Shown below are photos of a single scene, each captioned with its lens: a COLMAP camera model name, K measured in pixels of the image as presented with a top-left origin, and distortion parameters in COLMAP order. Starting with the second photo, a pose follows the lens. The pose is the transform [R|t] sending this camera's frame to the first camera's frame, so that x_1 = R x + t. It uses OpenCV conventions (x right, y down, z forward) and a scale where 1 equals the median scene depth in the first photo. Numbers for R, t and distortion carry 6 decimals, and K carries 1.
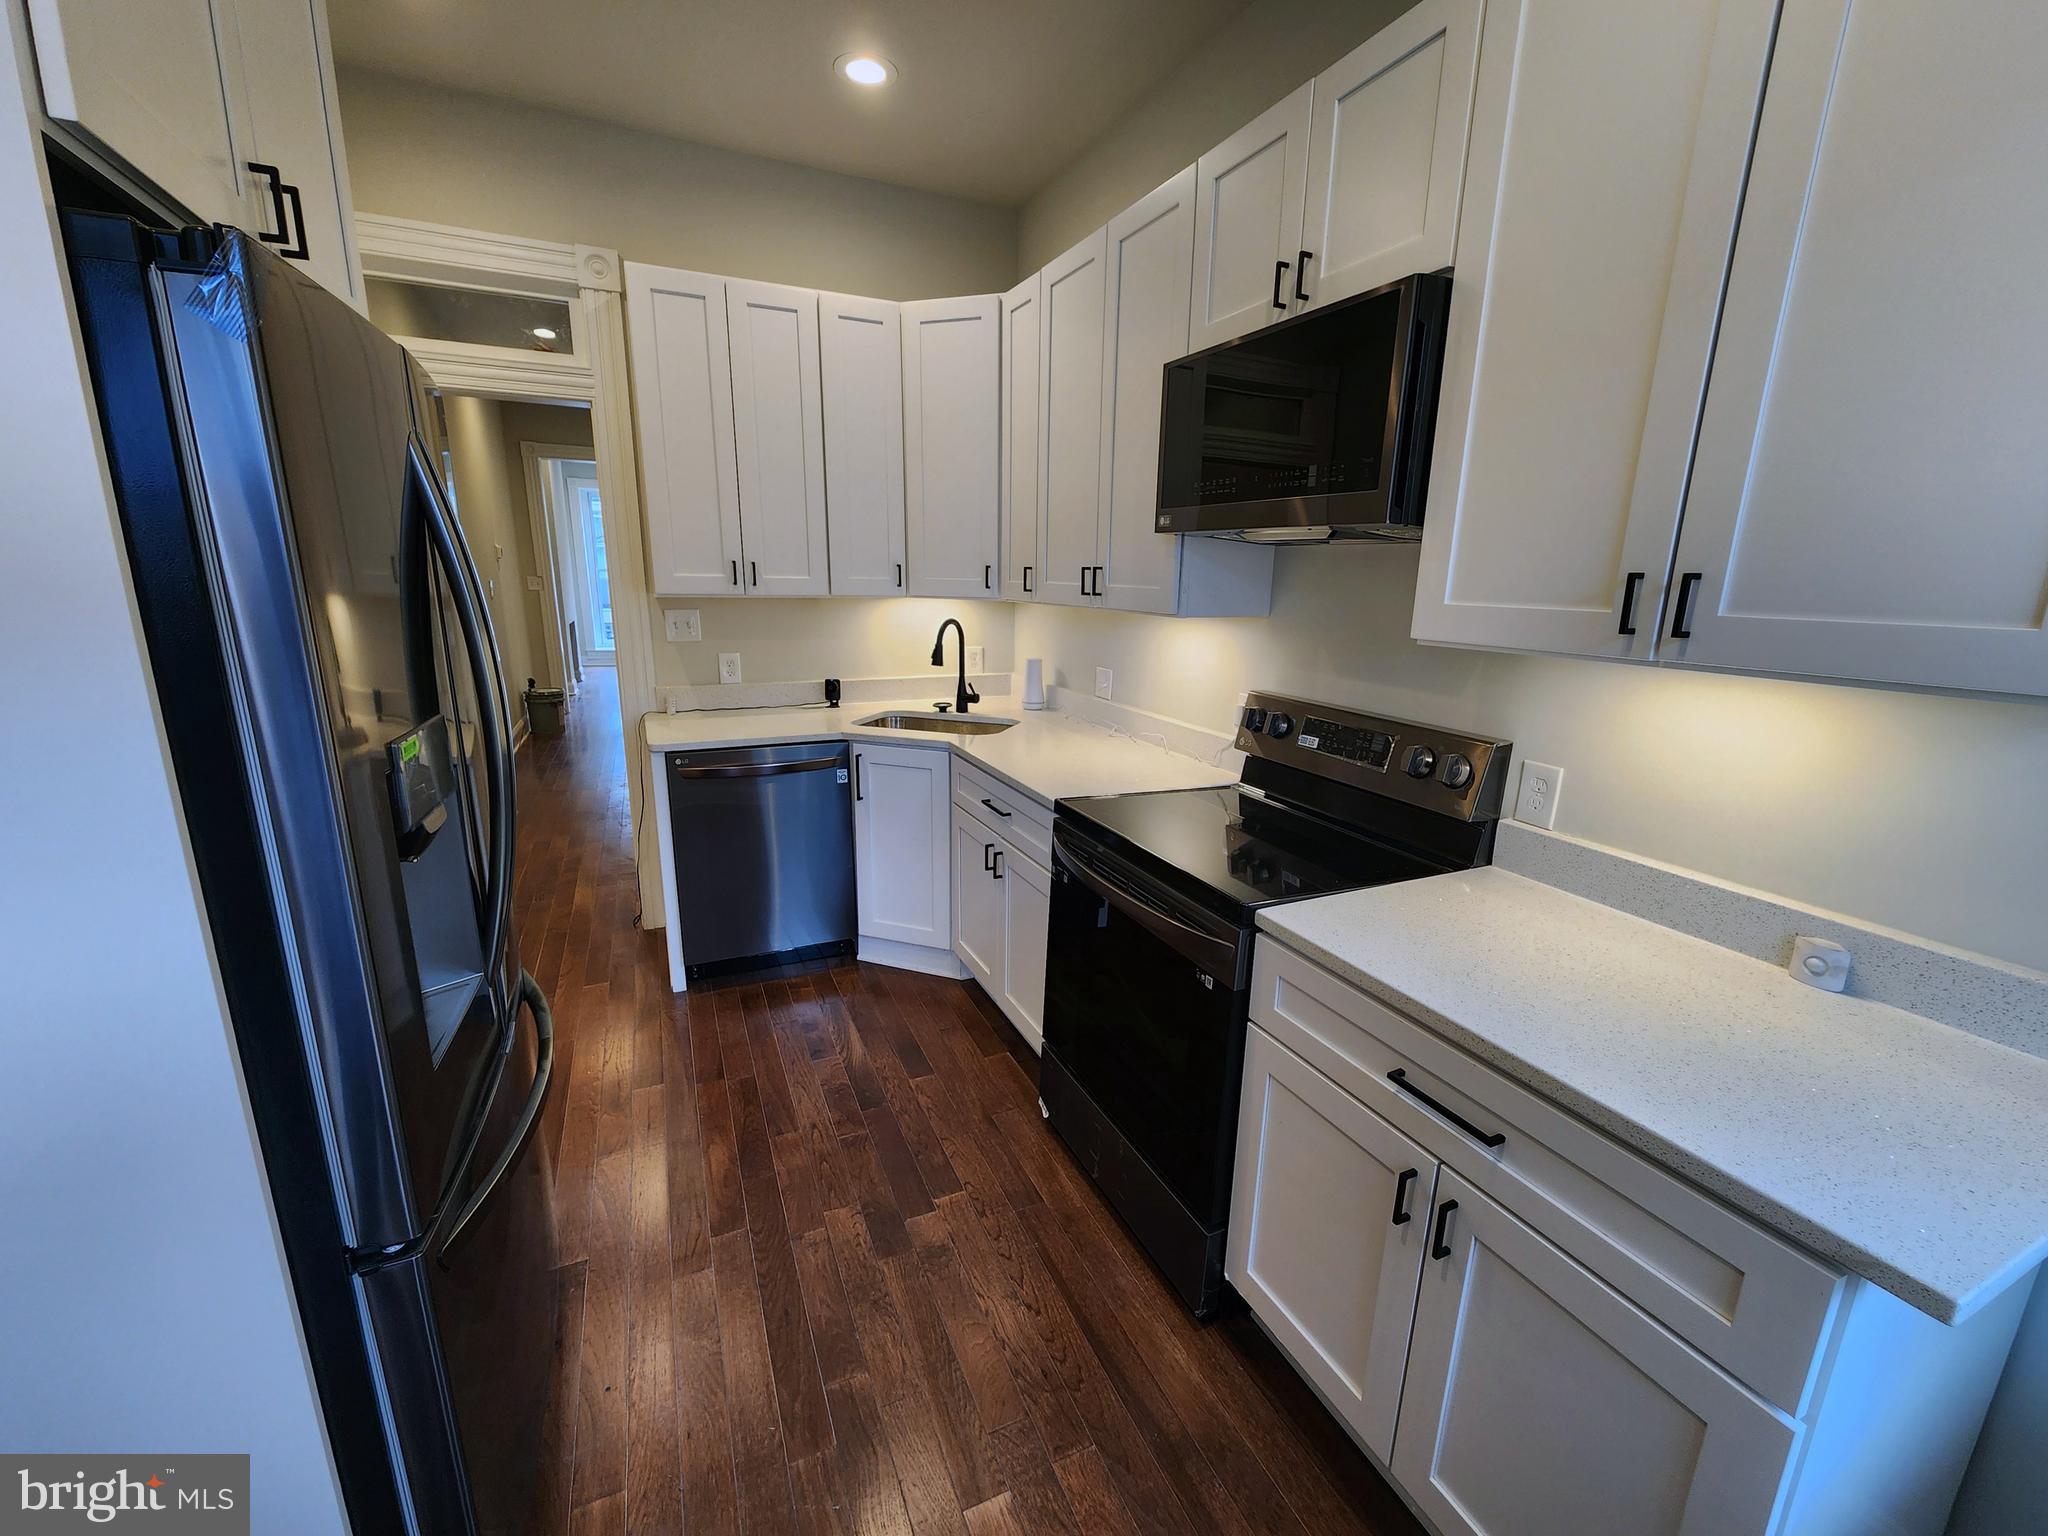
lens RADIAL K [[836.3, 0, 1033.5], [0, 836.3, 780.8], [0, 0, 1]] dist [-0.004787, 0.001850]
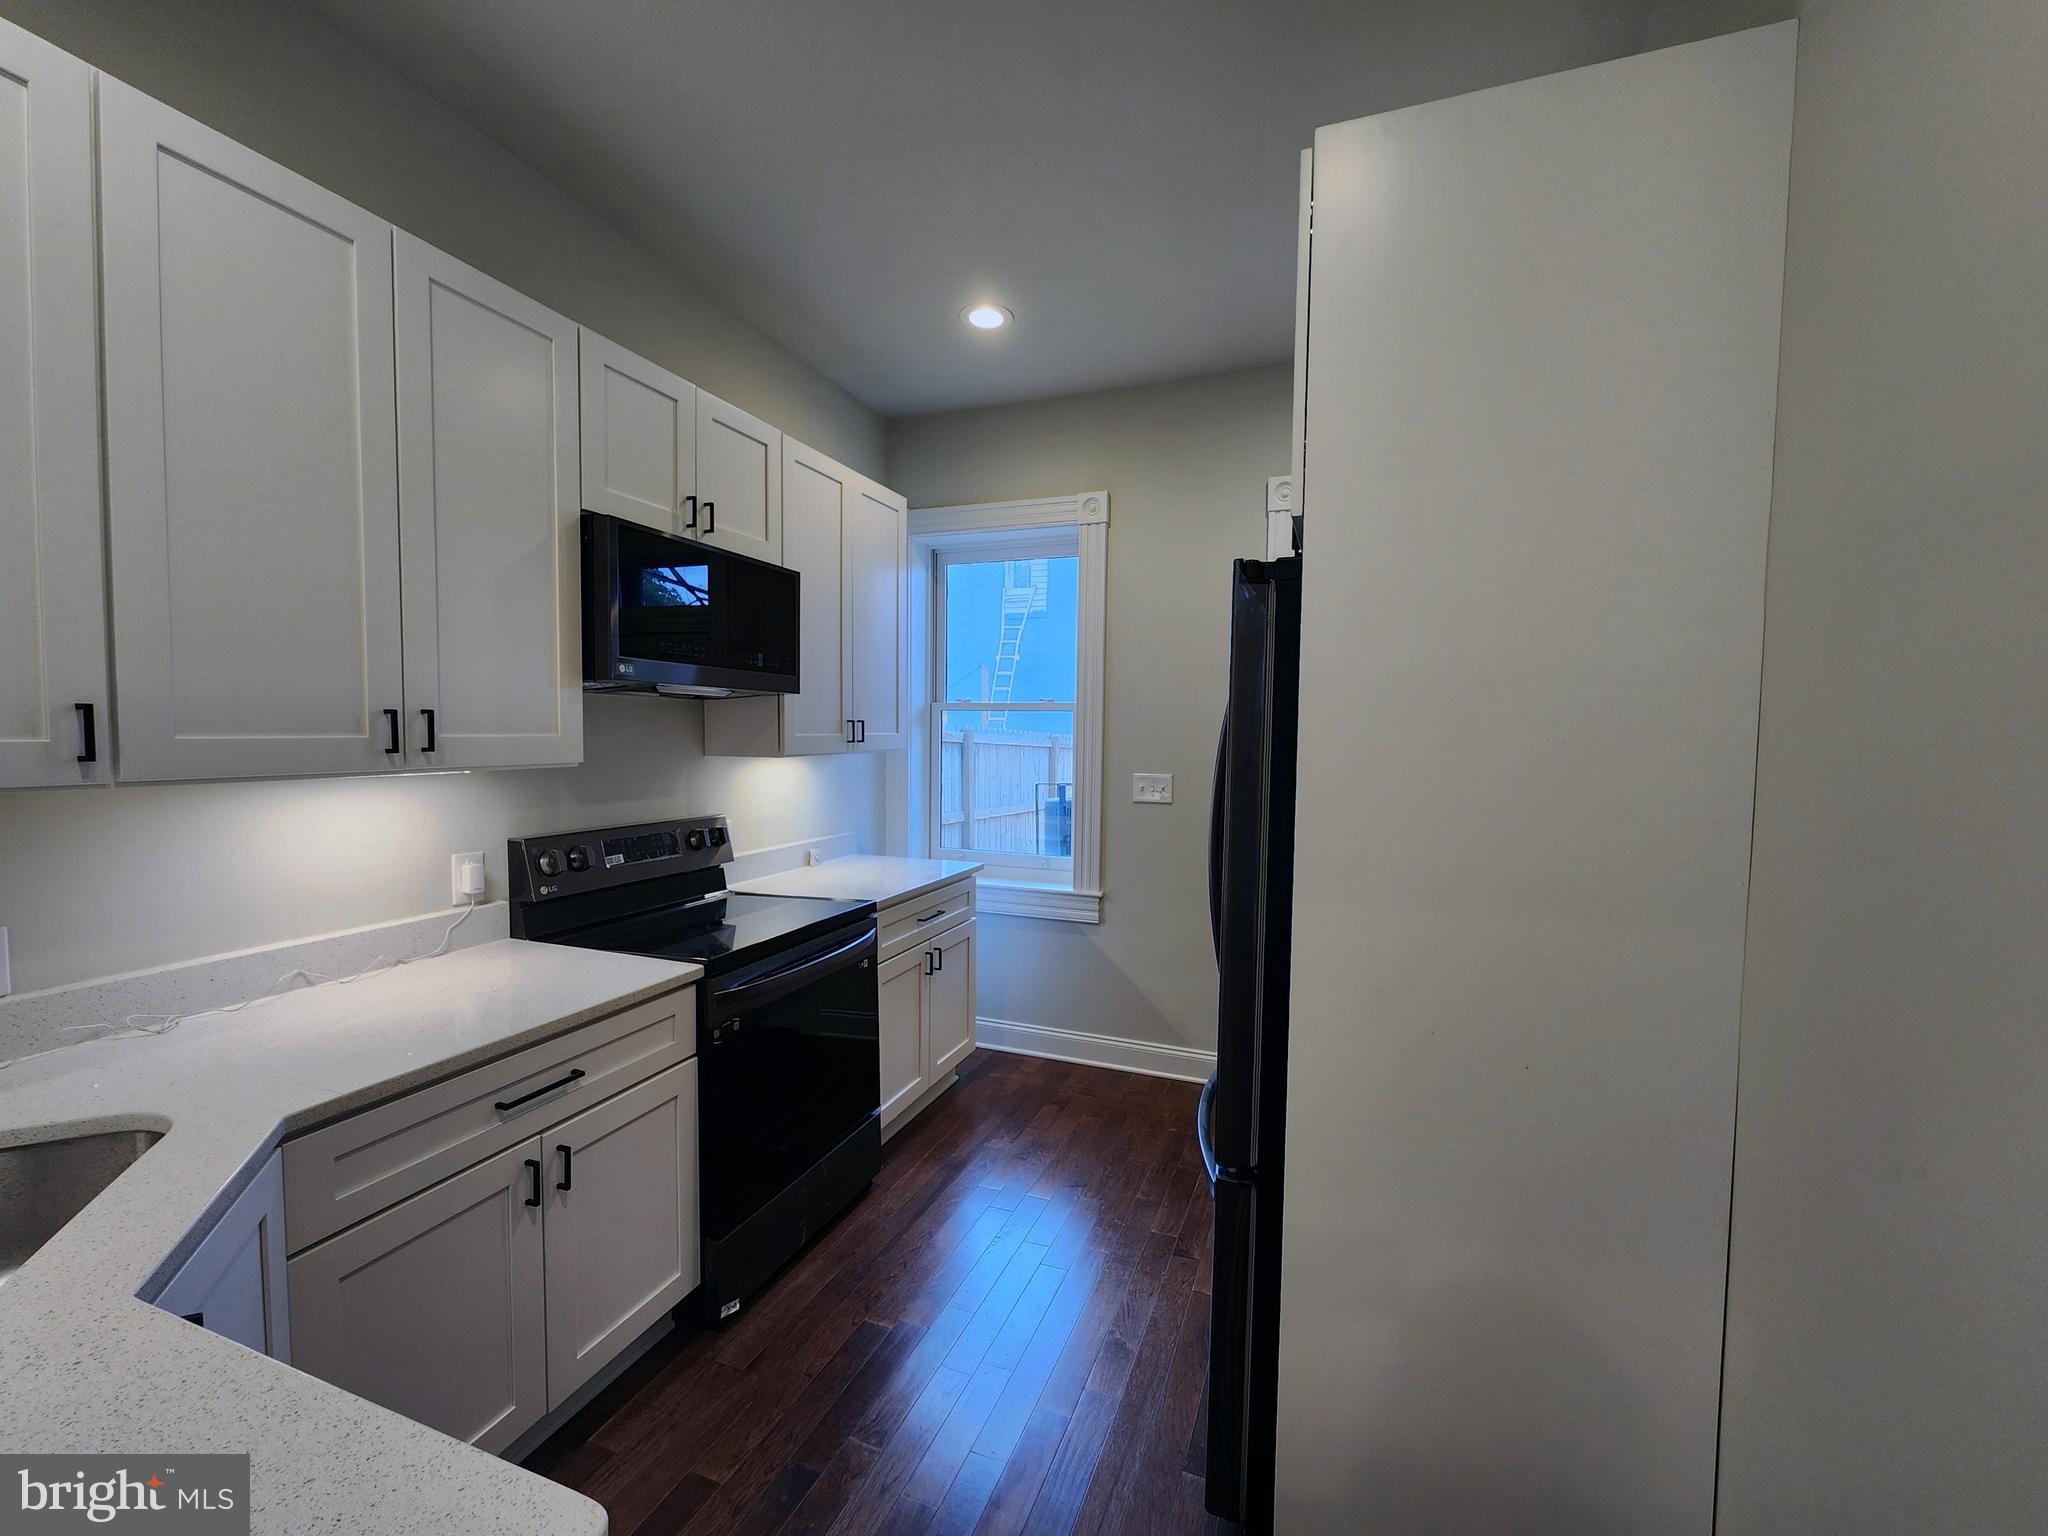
lens RADIAL K [[836.3, 0, 1030.0], [0, 836.3, 764.2], [0, 0, 1]] dist [-0.004787, 0.001850]
pose [[-0.689729, -0.067748, 0.720891, -0.969347], [0.143475, 0.963084, 0.227782, -0.386994], [-0.709710, 0.260538, -0.654547, 1.437406]]
